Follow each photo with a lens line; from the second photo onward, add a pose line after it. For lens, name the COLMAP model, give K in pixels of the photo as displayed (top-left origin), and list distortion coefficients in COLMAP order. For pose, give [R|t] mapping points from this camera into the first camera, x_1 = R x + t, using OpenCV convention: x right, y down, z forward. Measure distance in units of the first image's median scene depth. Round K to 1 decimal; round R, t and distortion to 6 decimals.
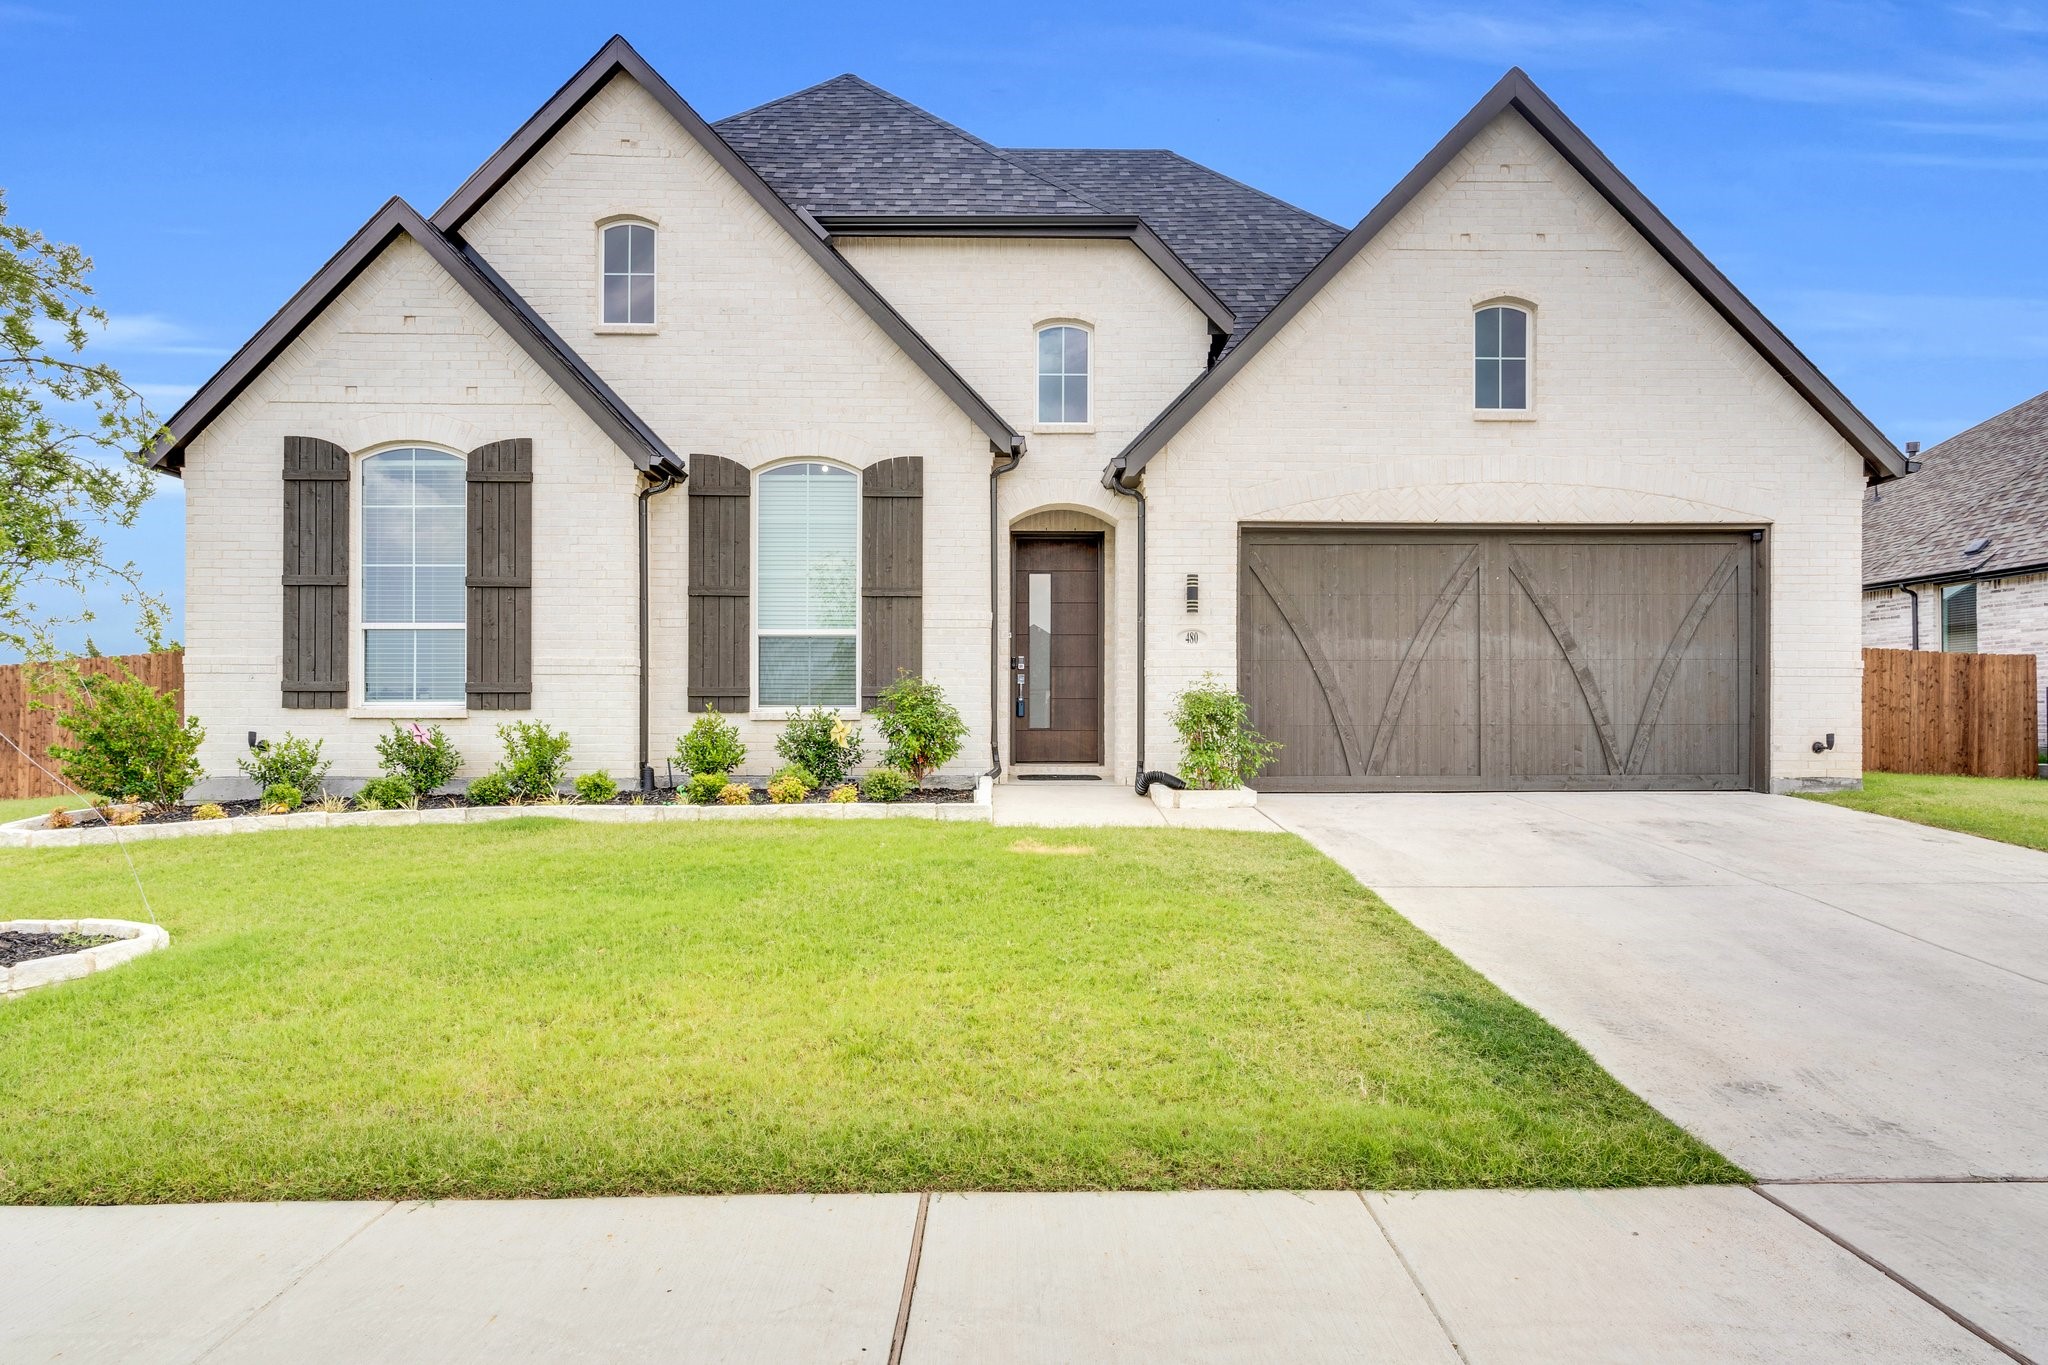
lens RADIAL K [[1126.1, 0, 1021.2], [0, 1126.1, 708.1], [0, 0, 1]] dist [0.001198, 0.000259]
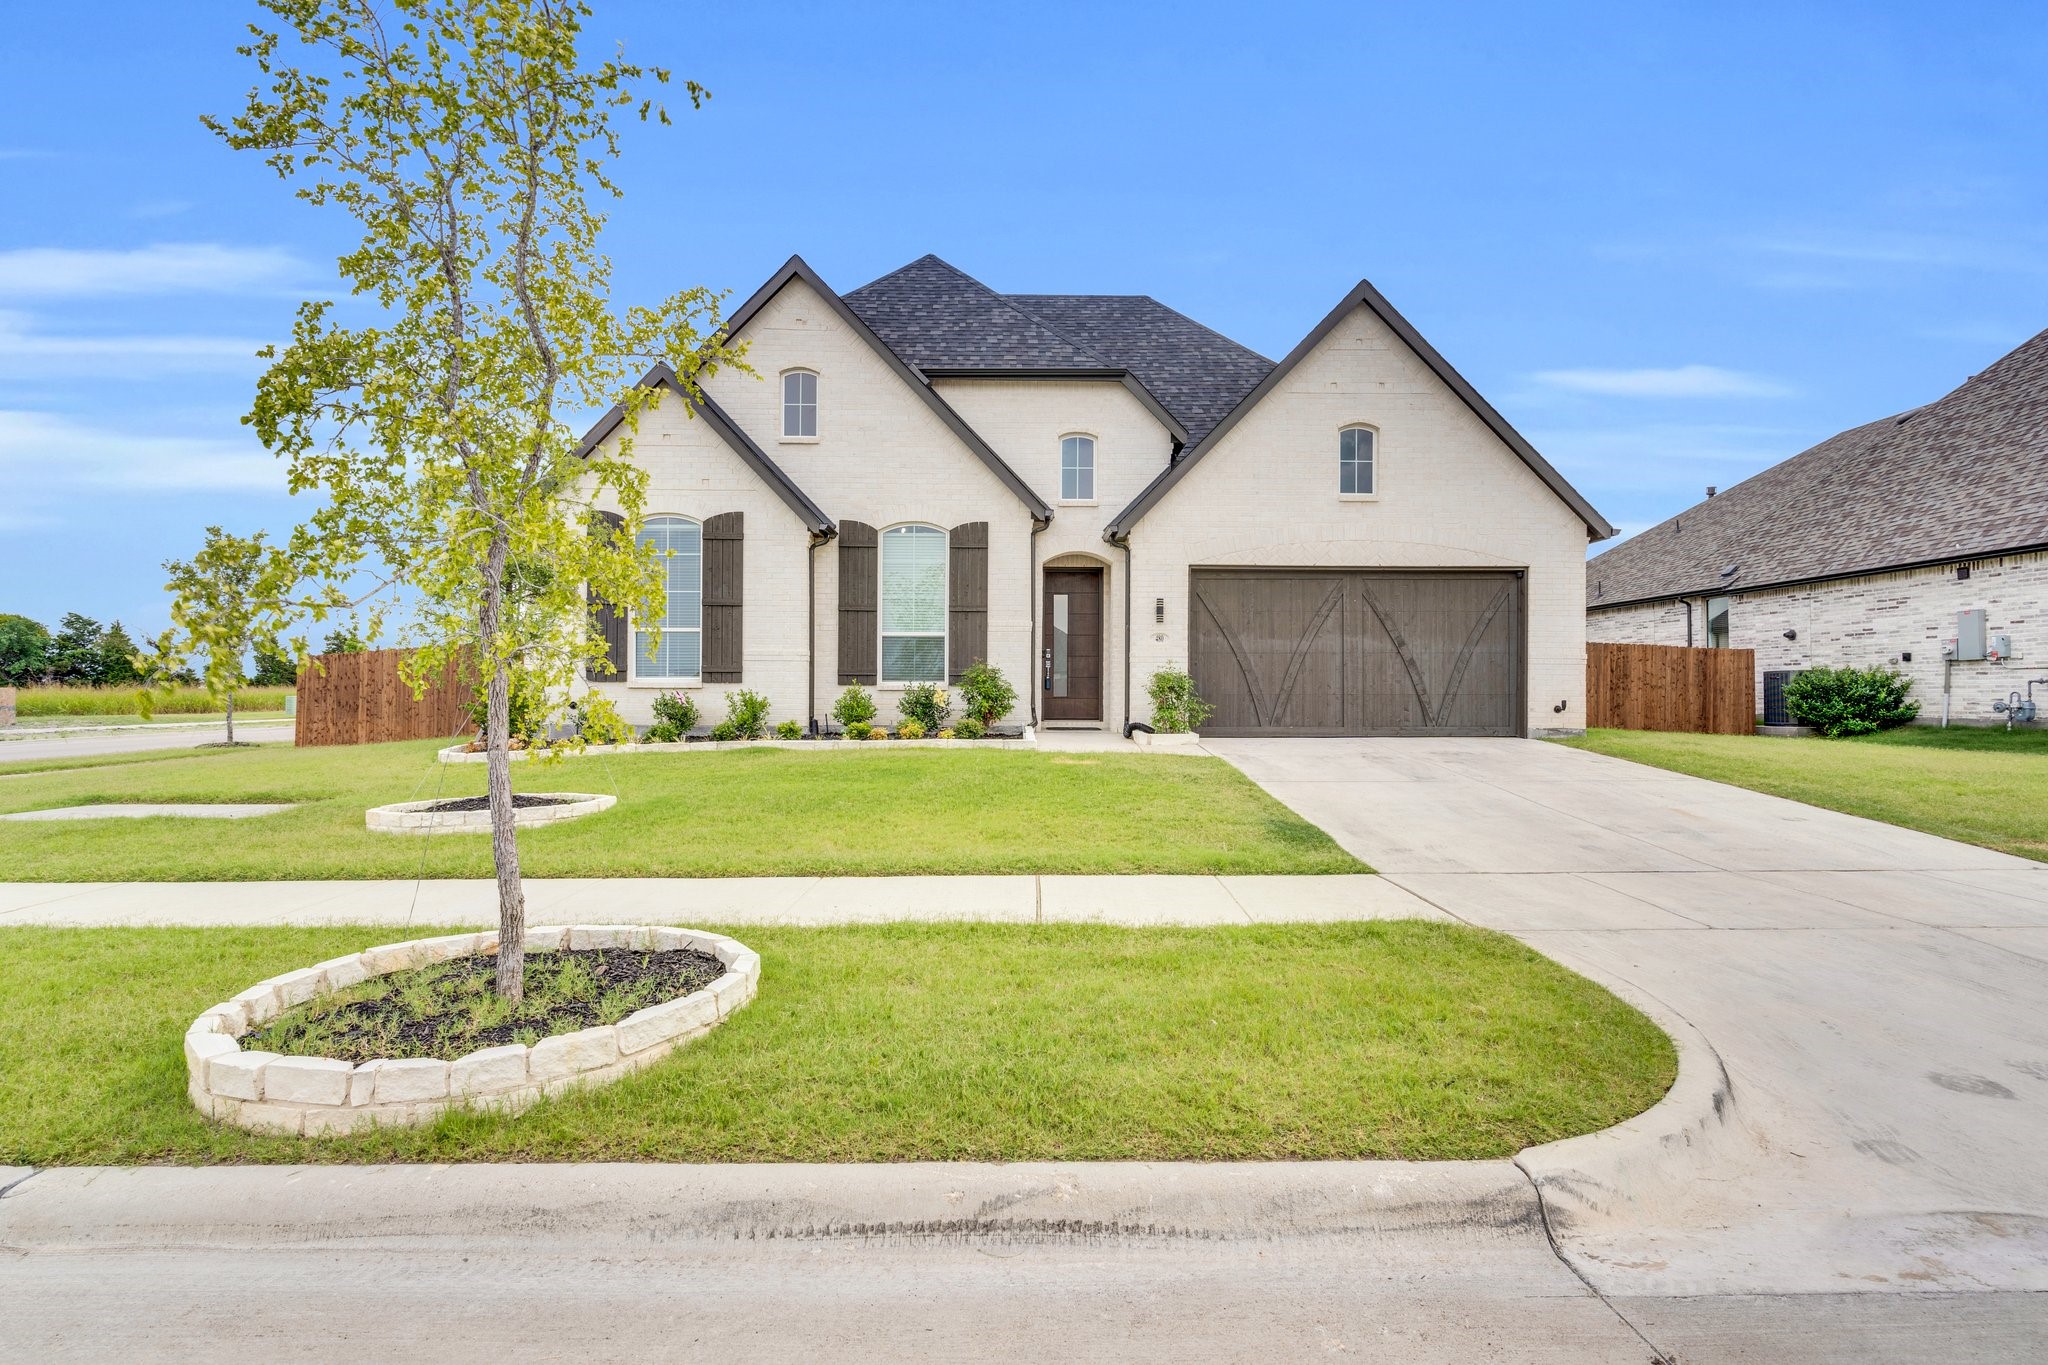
lens RADIAL K [[960.3, 0, 1024.0], [0, 960.3, 682.5], [0, 0, 1]] dist [0.000031, -0.000026]
pose [[0.999993, 0.002747, -0.002514, -0.034092], [-0.002763, 0.999977, -0.006191, 0.007906], [0.002497, 0.006198, 0.999978, -0.337397]]
